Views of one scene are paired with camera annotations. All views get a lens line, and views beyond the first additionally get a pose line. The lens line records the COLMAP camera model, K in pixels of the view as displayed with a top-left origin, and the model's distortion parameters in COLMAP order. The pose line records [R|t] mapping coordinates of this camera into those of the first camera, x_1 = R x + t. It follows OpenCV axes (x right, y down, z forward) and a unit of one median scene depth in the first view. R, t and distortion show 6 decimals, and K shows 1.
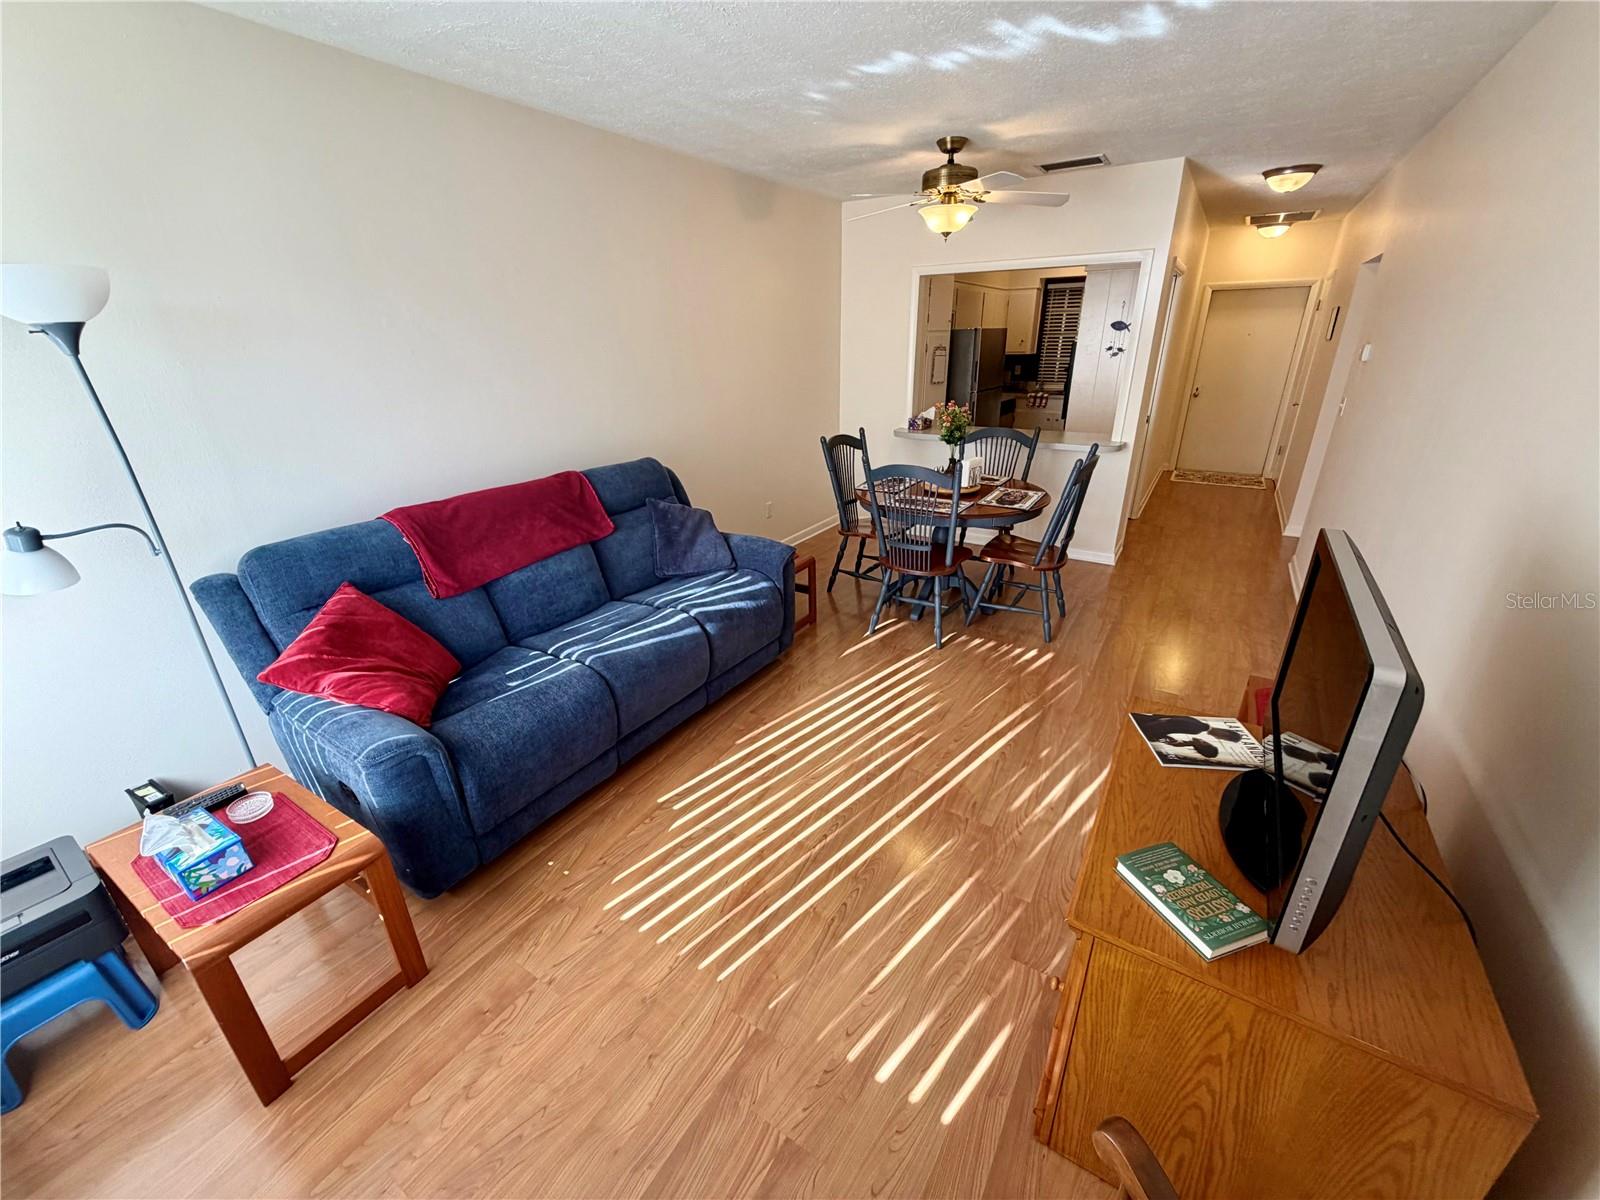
lens RADIAL K [[640.0, 0, 794.6], [0, 640.0, 598.2], [0, 0, 1]] dist [0.000888, 0.000150]
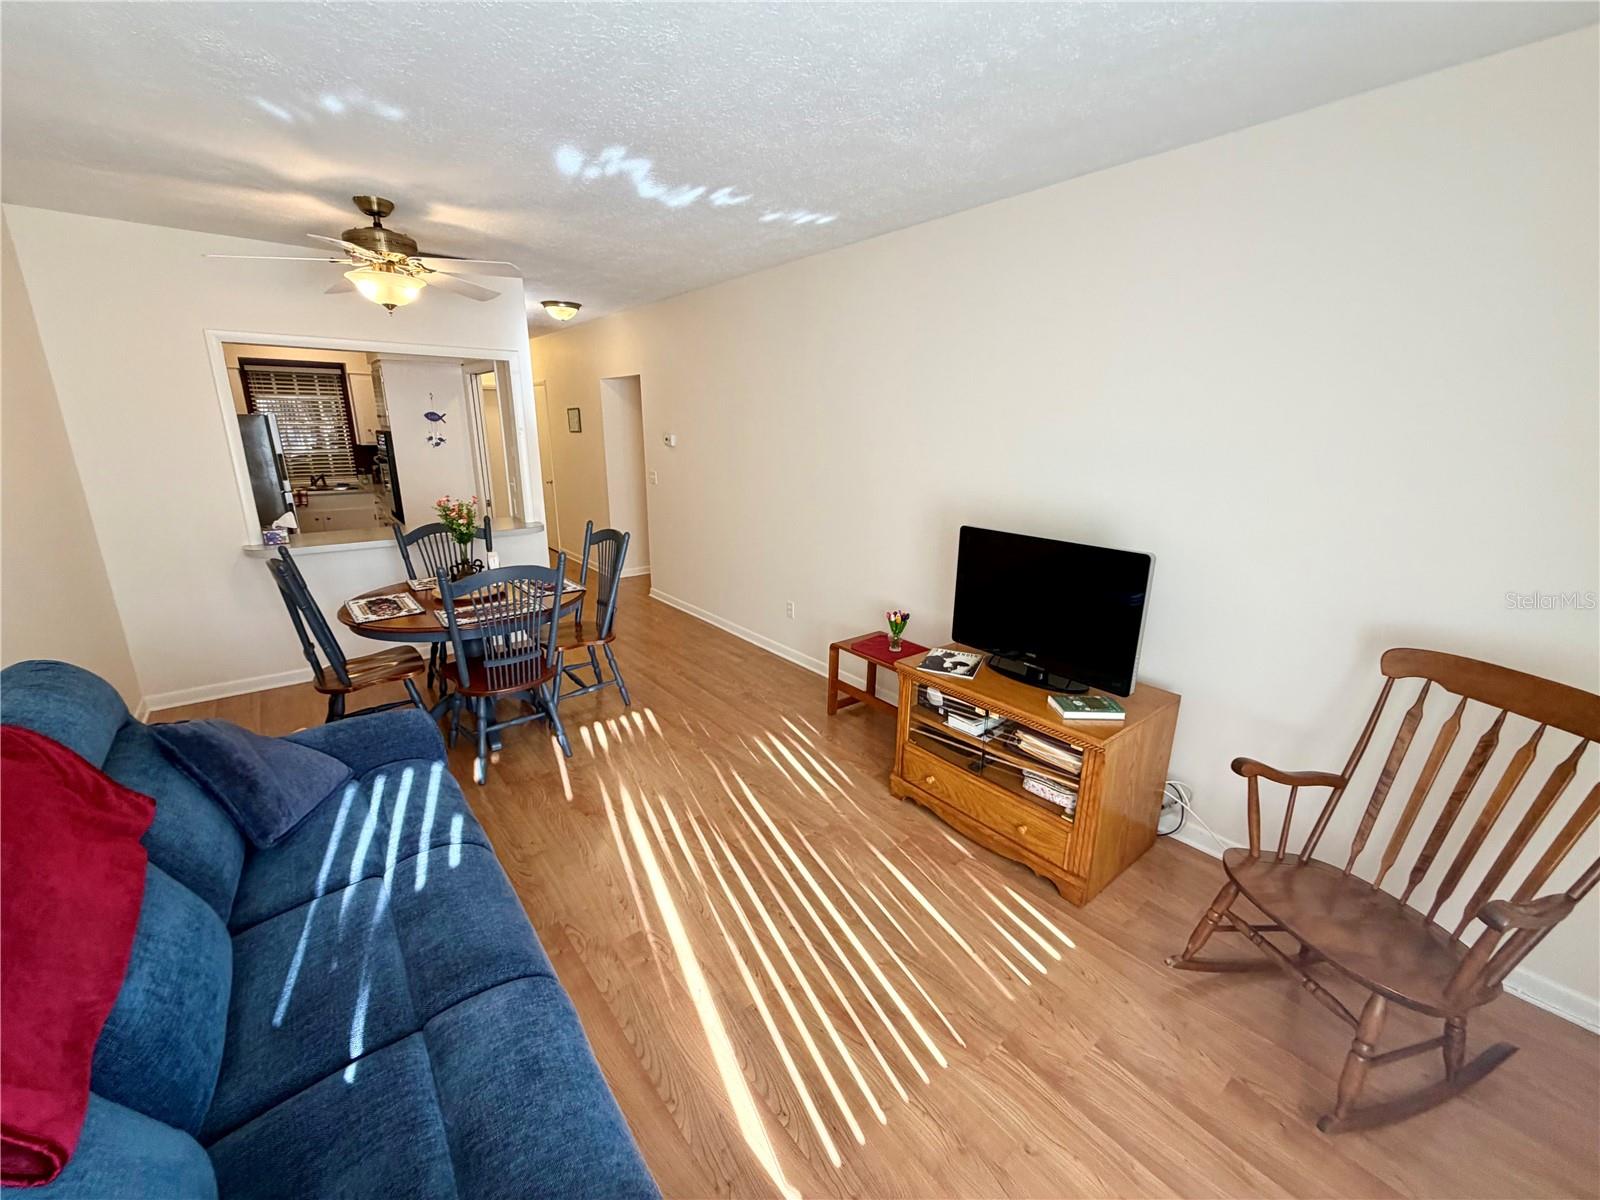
lens RADIAL K [[640.0, 0, 794.6], [0, 640.0, 598.2], [0, 0, 1]] dist [0.000888, 0.000150]
pose [[0.323350, -0.229567, 0.918011, -0.368250], [0.347955, 0.931005, 0.110257, -0.096134], [-0.879984, 0.283775, 0.380919, 0.258545]]
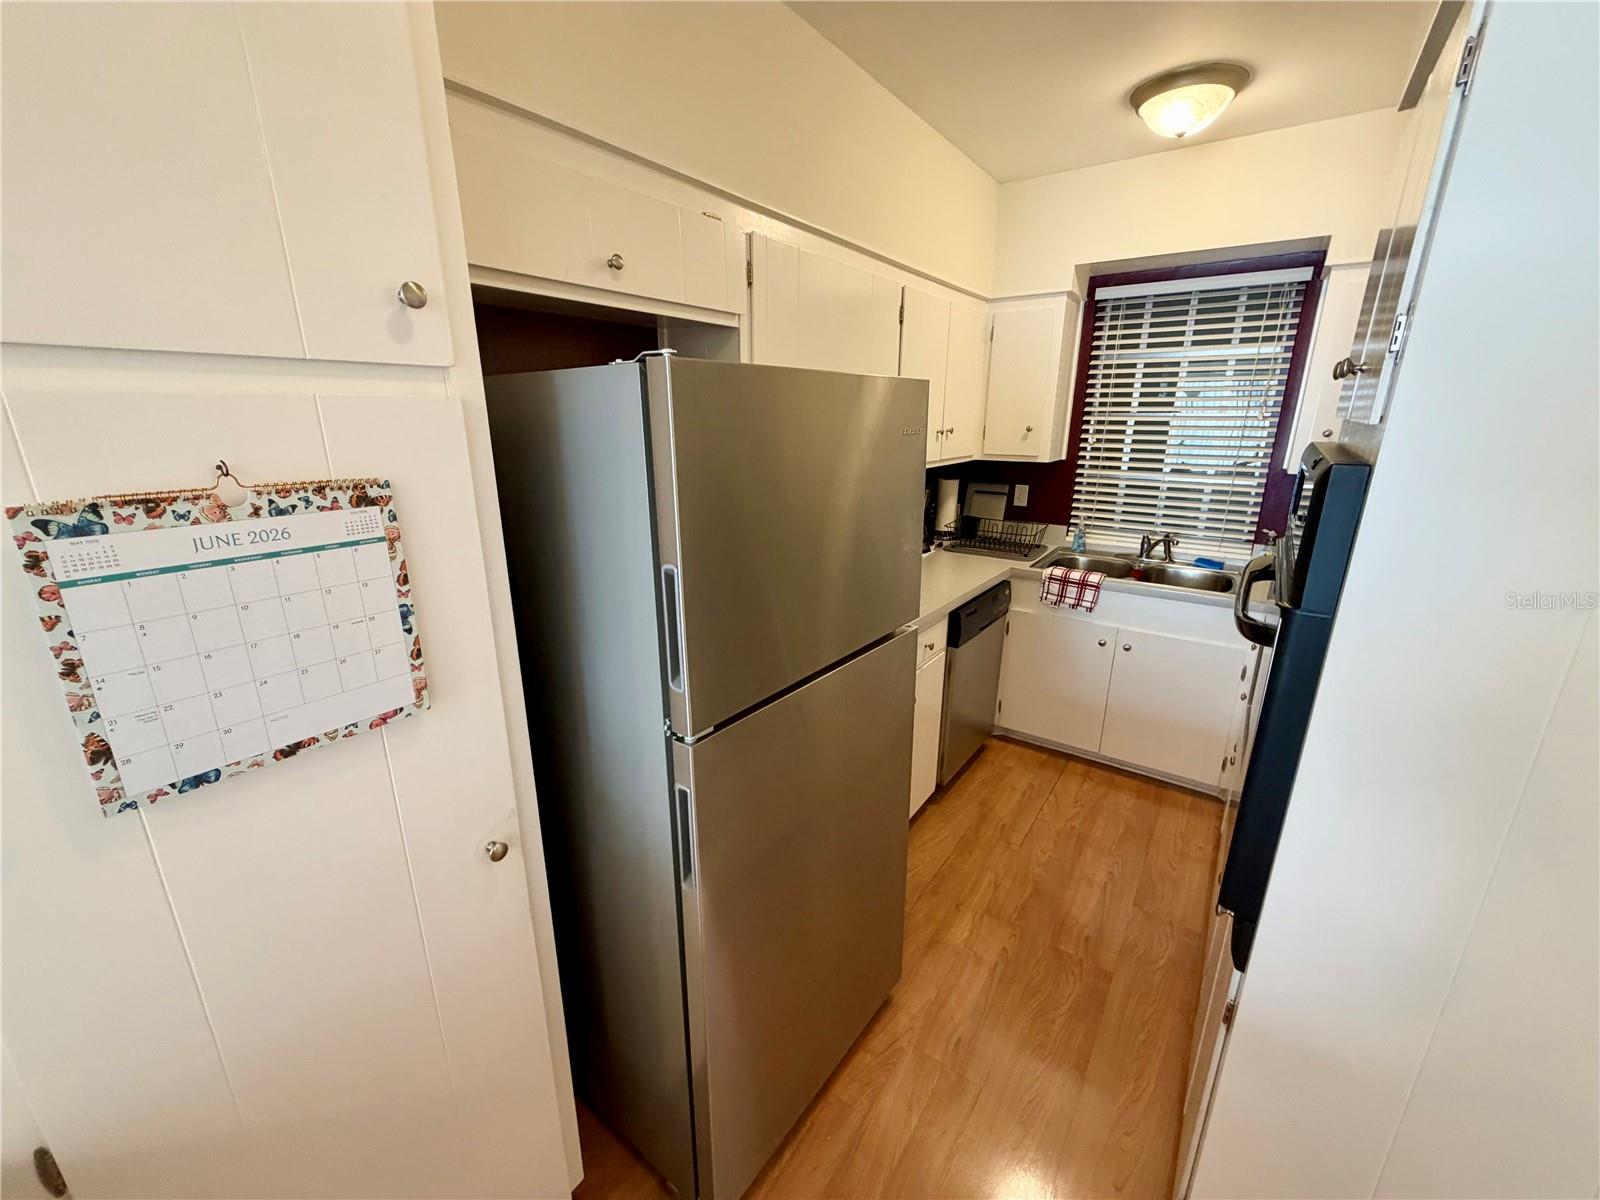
lens RADIAL K [[639.7, 0, 792.9], [0, 639.7, 598.6], [0, 0, 1]] dist [0.000609, -0.003292]
pose [[0.998258, 0.033863, -0.048323, 0.432227], [-0.038749, 0.993818, -0.104043, -0.466850], [0.044501, 0.105734, 0.993398, 1.139874]]
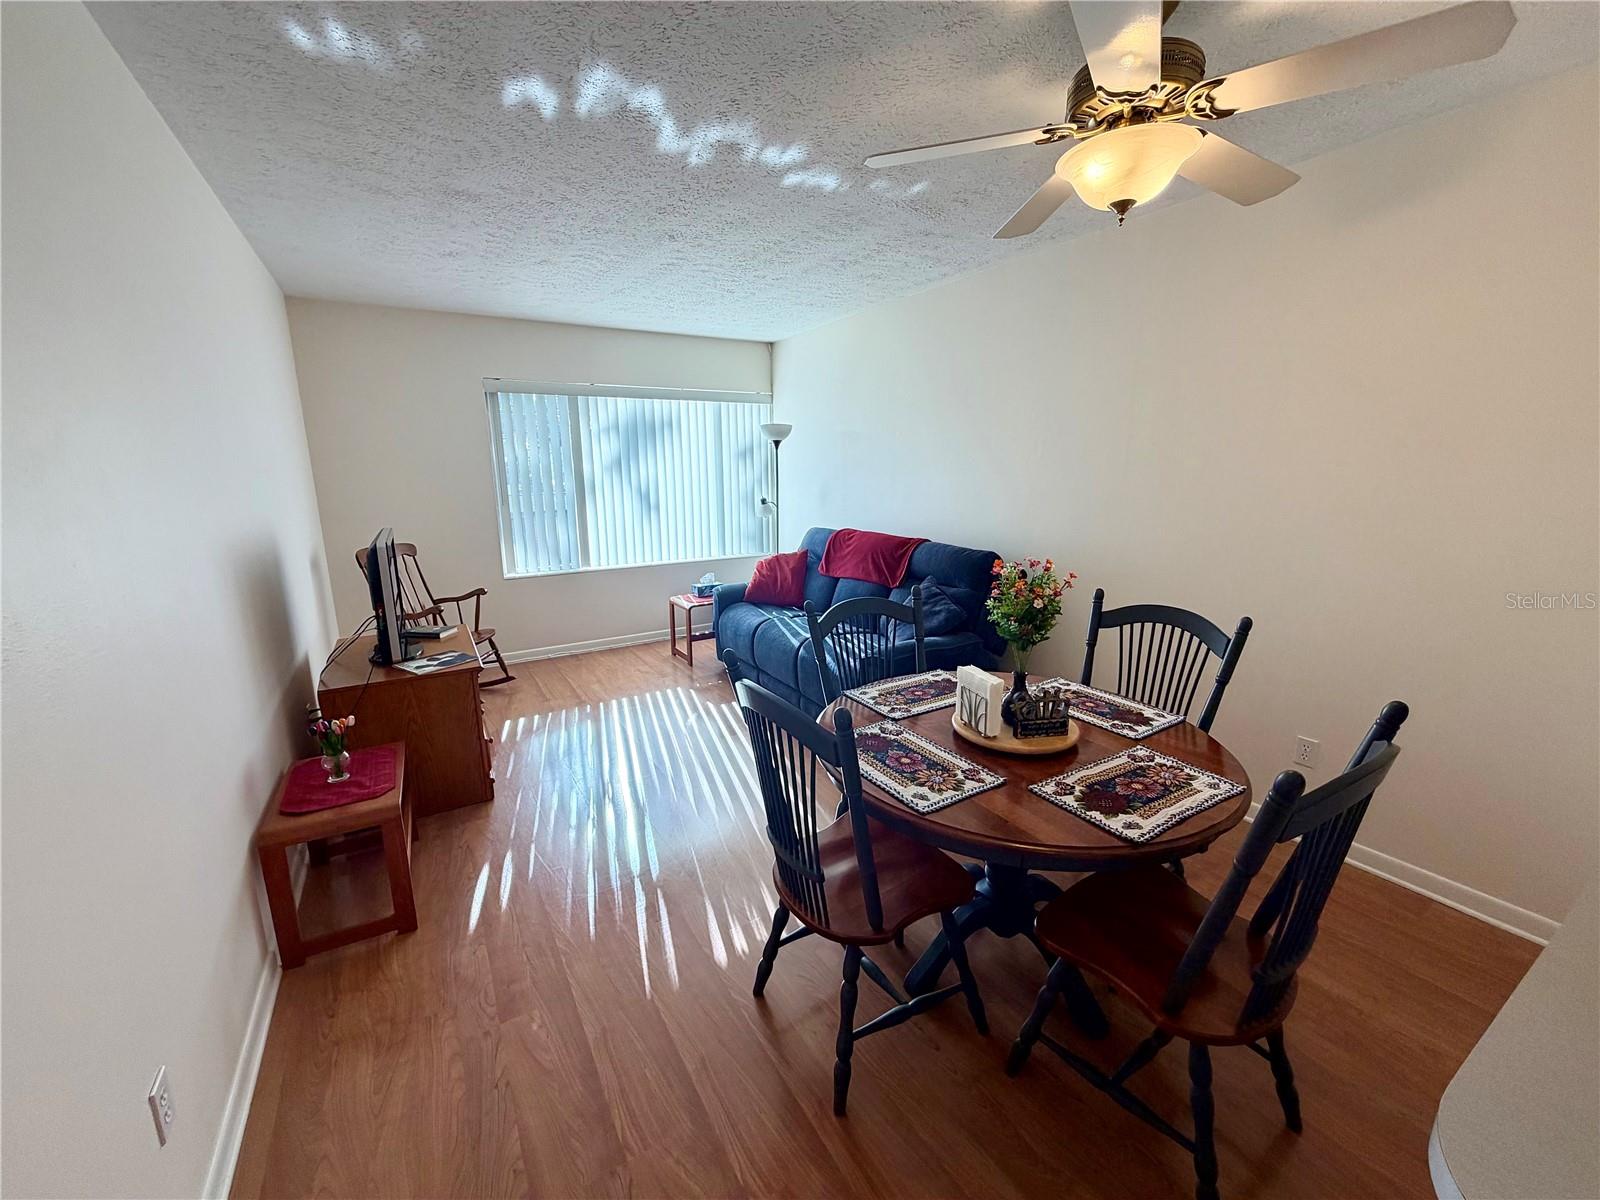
lens RADIAL K [[636.5, 0, 795.6], [0, 636.5, 601.6], [0, 0, 1]] dist [-0.002734, -0.000203]
pose [[-0.444958, 0.211006, -0.870338, 0.638349], [-0.326973, 0.866477, 0.377234, -0.343352], [0.833727, 0.452431, -0.316553, 0.873806]]
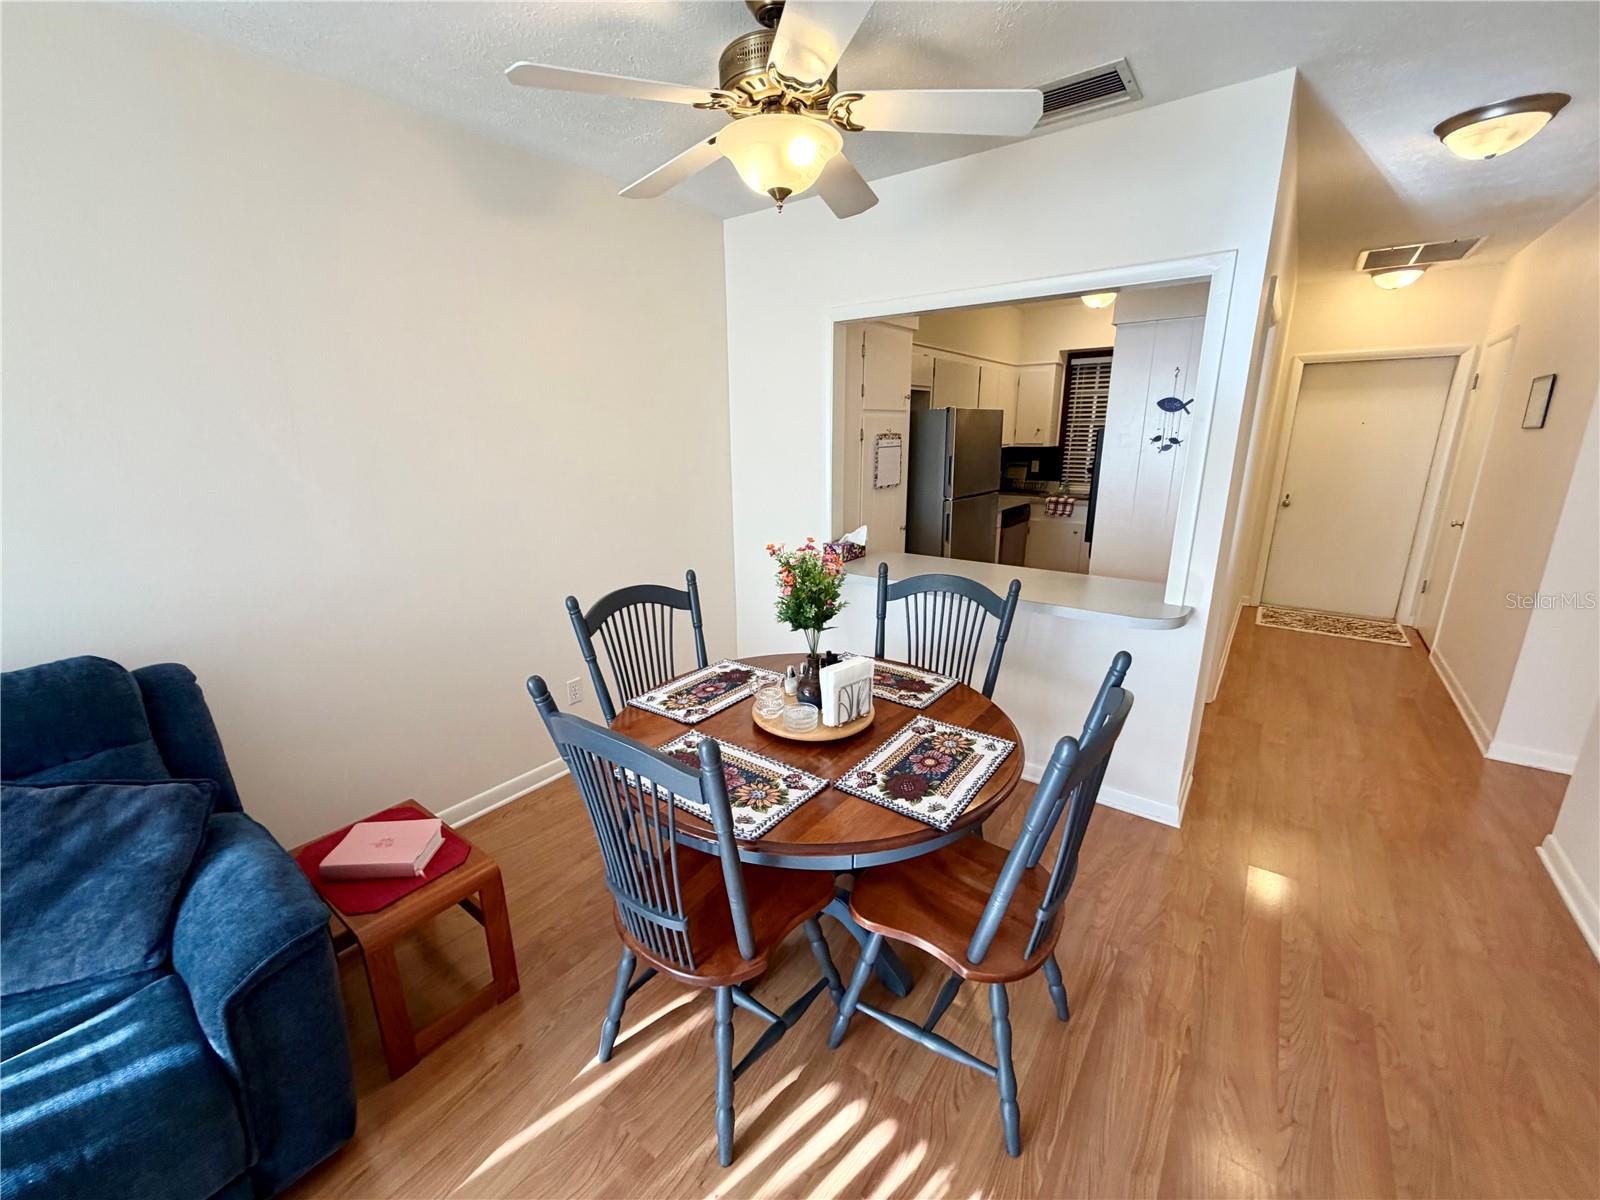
lens RADIAL K [[640.0, 0, 794.6], [0, 640.0, 598.2], [0, 0, 1]] dist [0.000888, 0.000150]
pose [[0.996948, 0.027623, -0.073024, 0.235038], [-0.036837, 0.991089, -0.128003, -0.176584], [0.068838, 0.130302, 0.989082, 0.468195]]
